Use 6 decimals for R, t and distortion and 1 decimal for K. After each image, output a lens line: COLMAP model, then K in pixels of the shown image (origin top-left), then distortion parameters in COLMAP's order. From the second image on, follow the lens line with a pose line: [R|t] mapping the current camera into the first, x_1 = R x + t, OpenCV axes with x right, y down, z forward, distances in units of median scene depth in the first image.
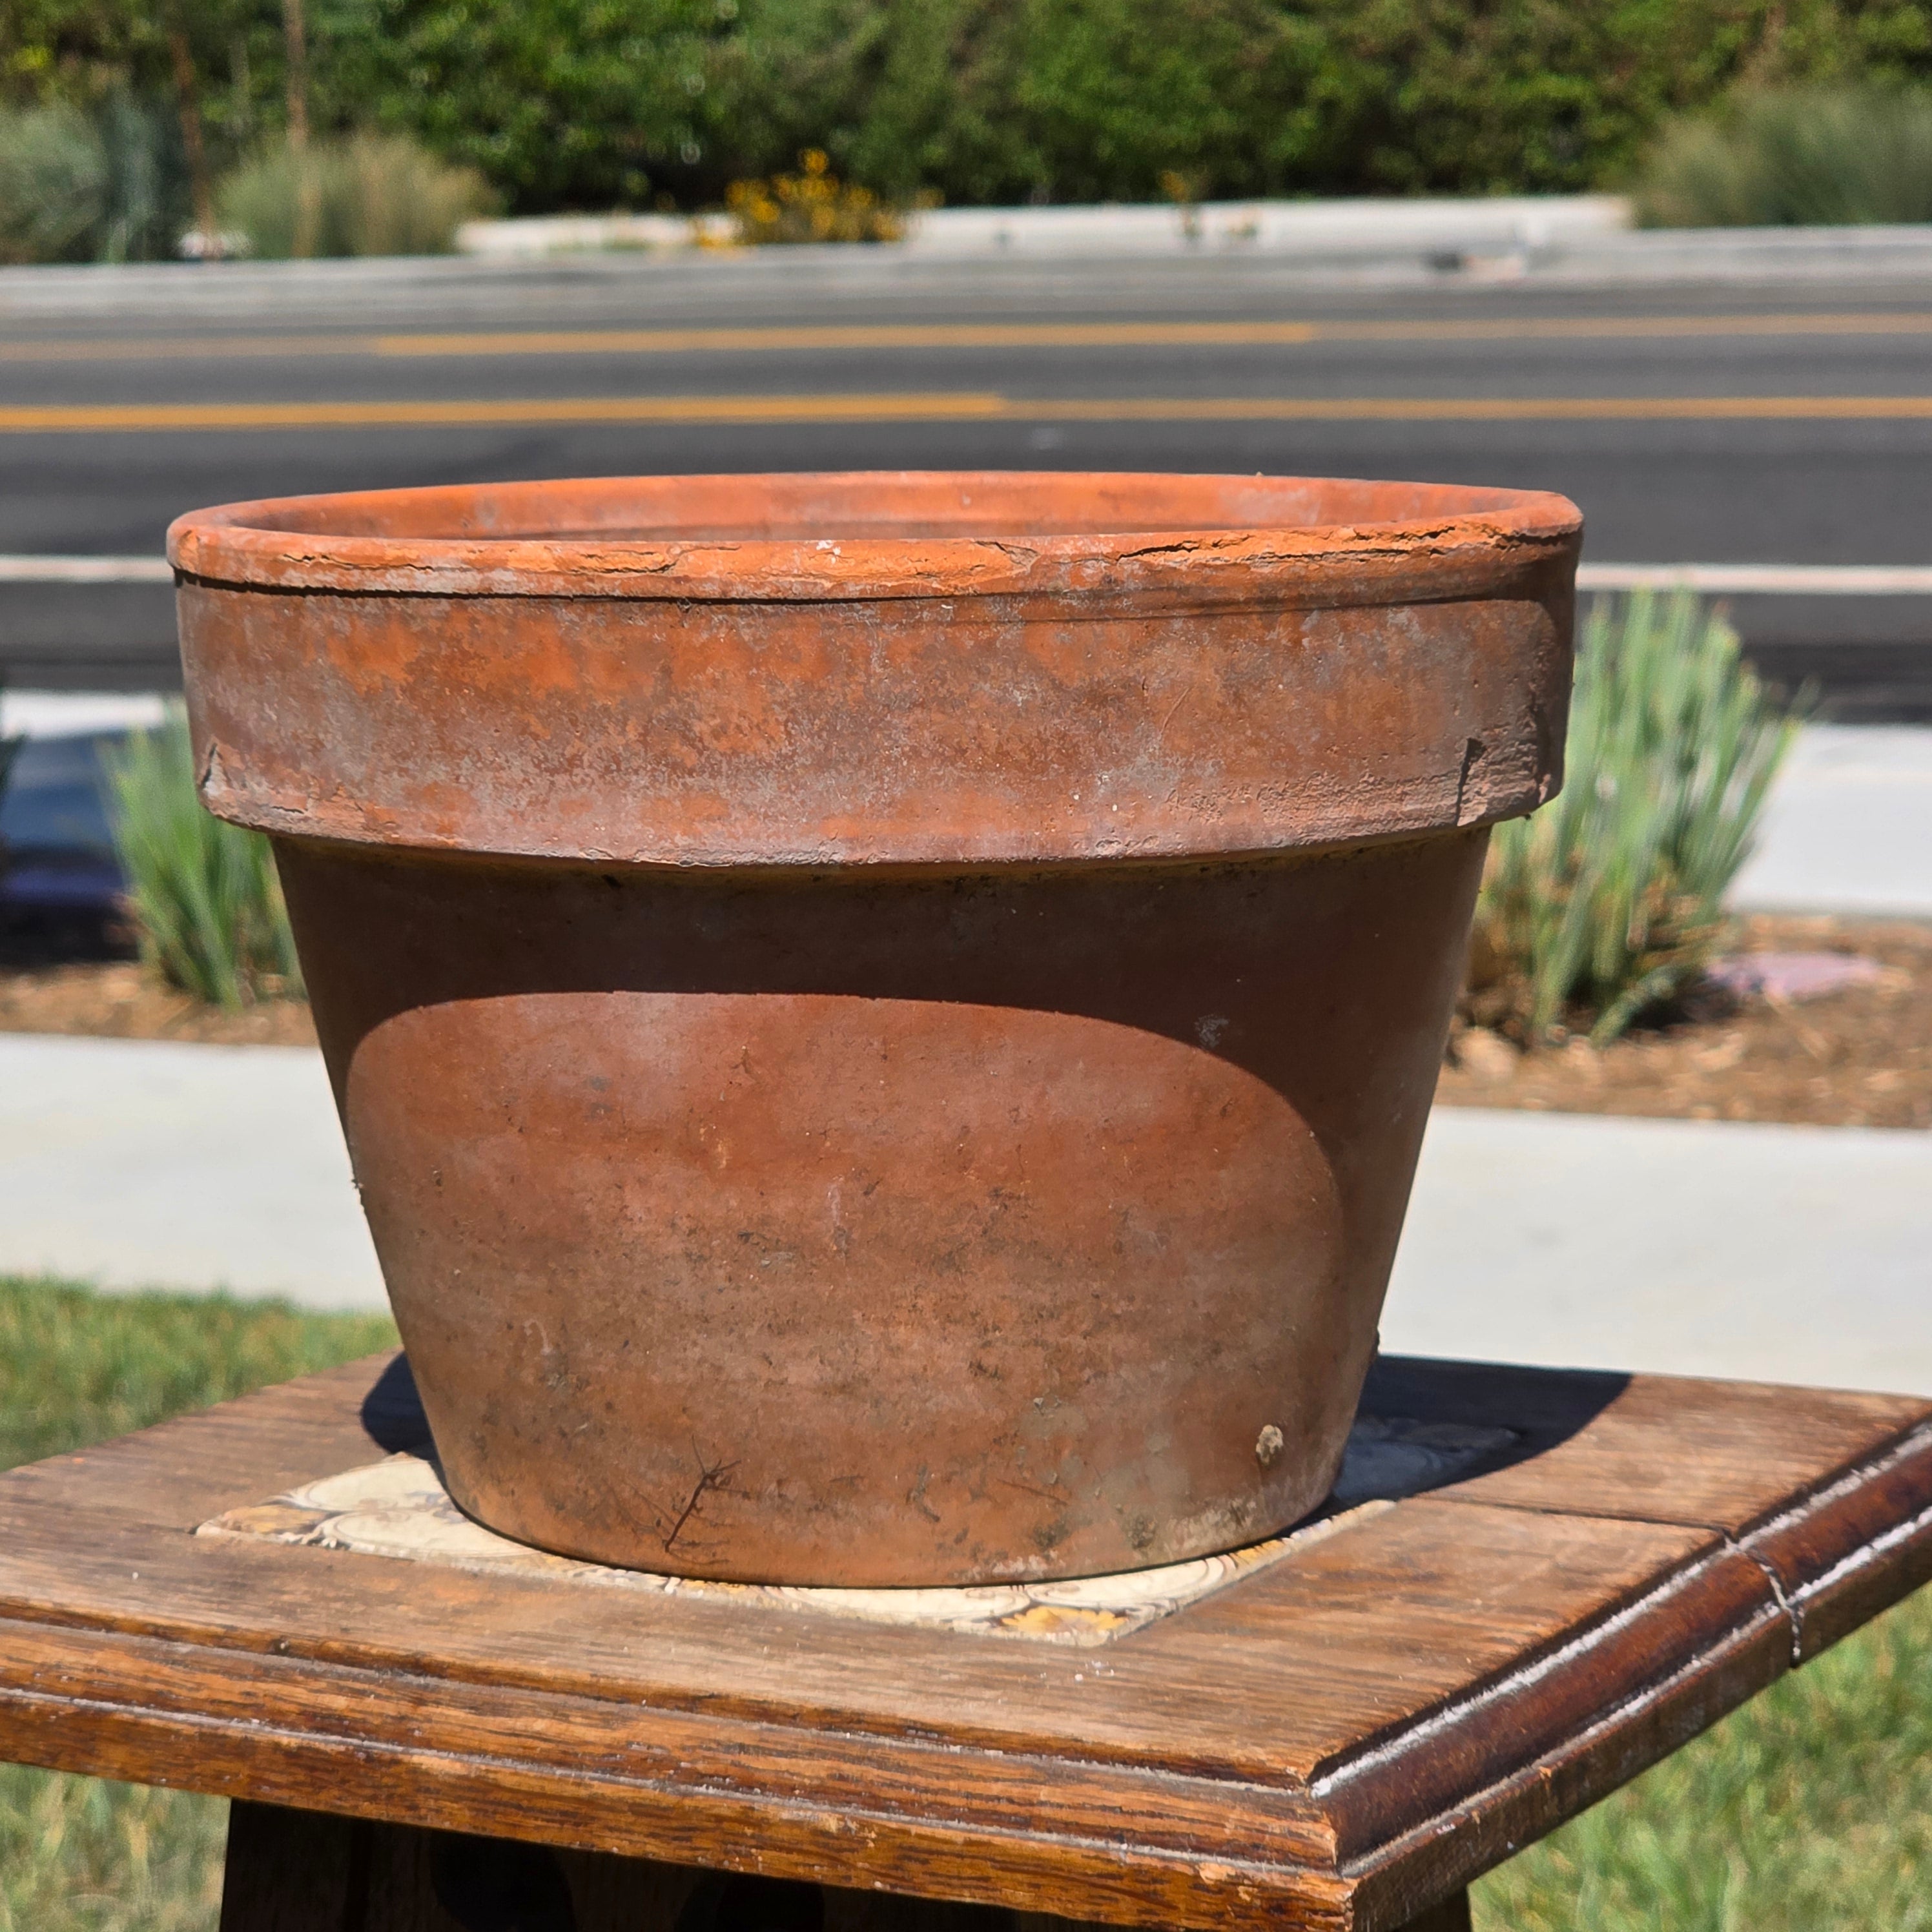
lens RADIAL K [[6158.9, 0, 1018.6], [0, 6158.9, 898.2], [0, 0, 1]] dist [-1.092702, 20.164720]
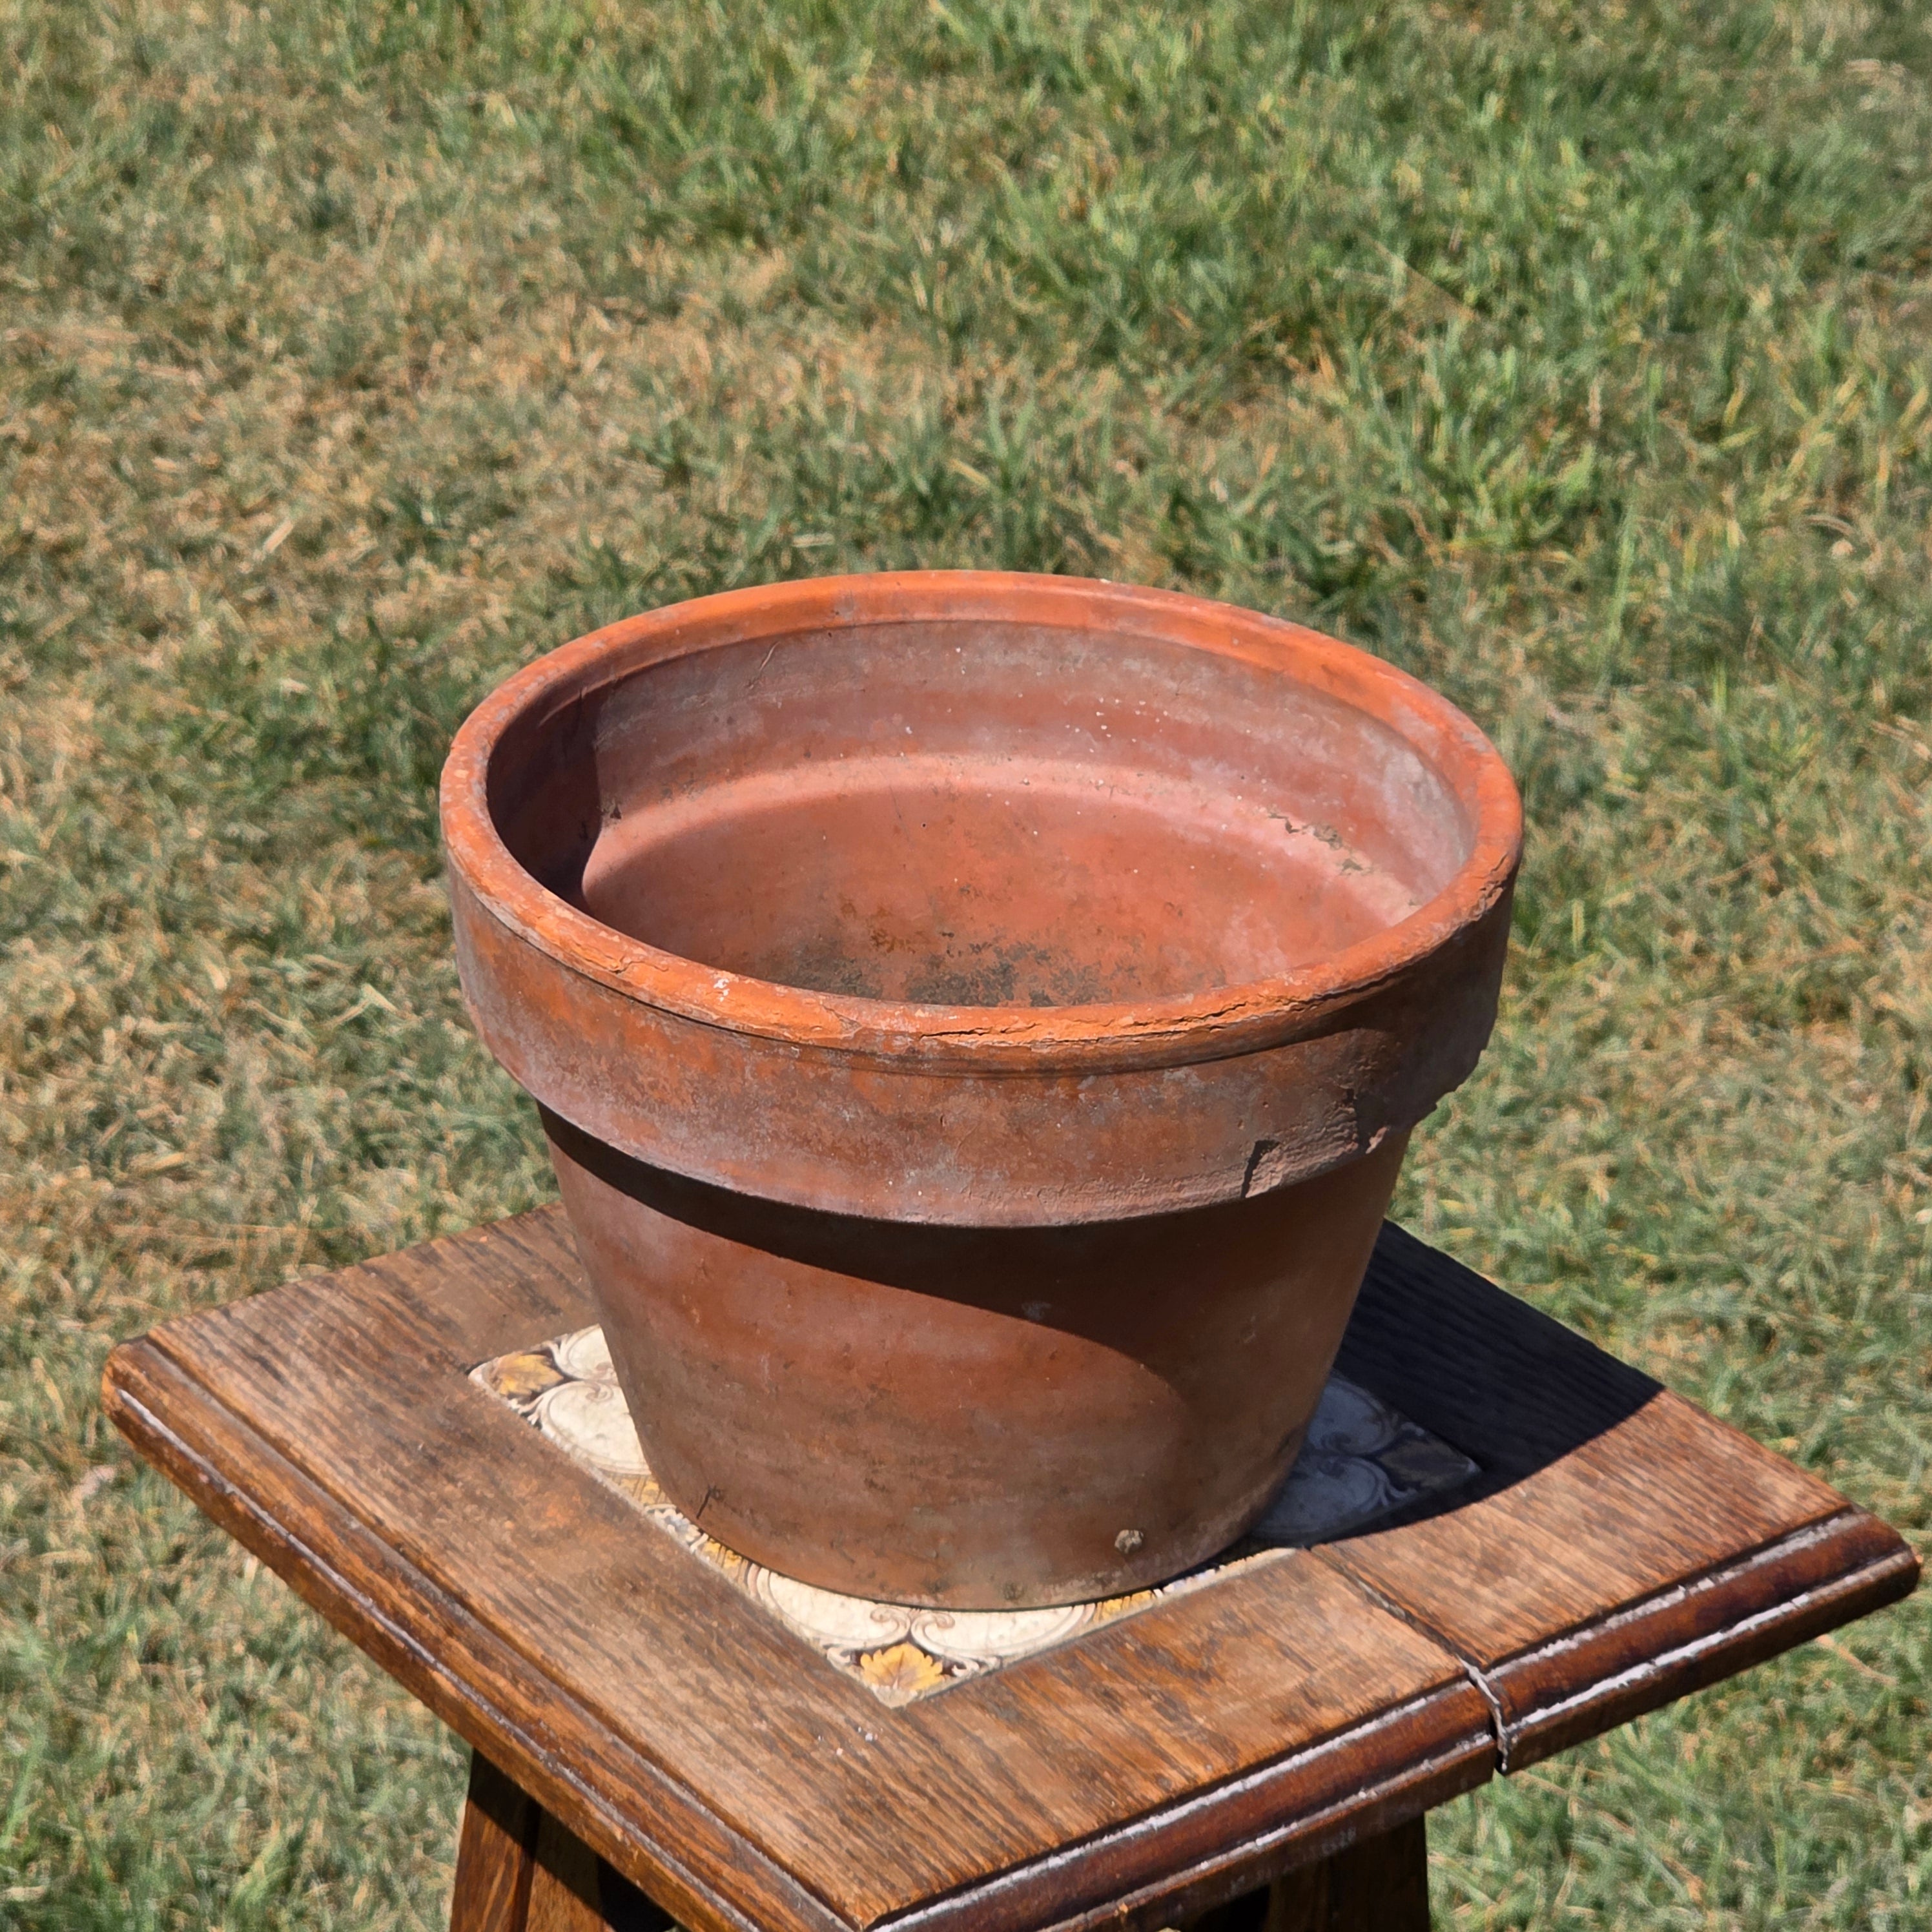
lens RADIAL K [[6122.7, 0, 915.0], [0, 6122.7, 962.7], [0, 0, 1]] dist [-0.772582, 13.998204]
pose [[0.893870, 0.228543, -0.385701, 0.521619], [-0.077628, 0.926216, 0.368915, -0.557425], [0.441555, -0.299821, 0.845658, -0.132633]]
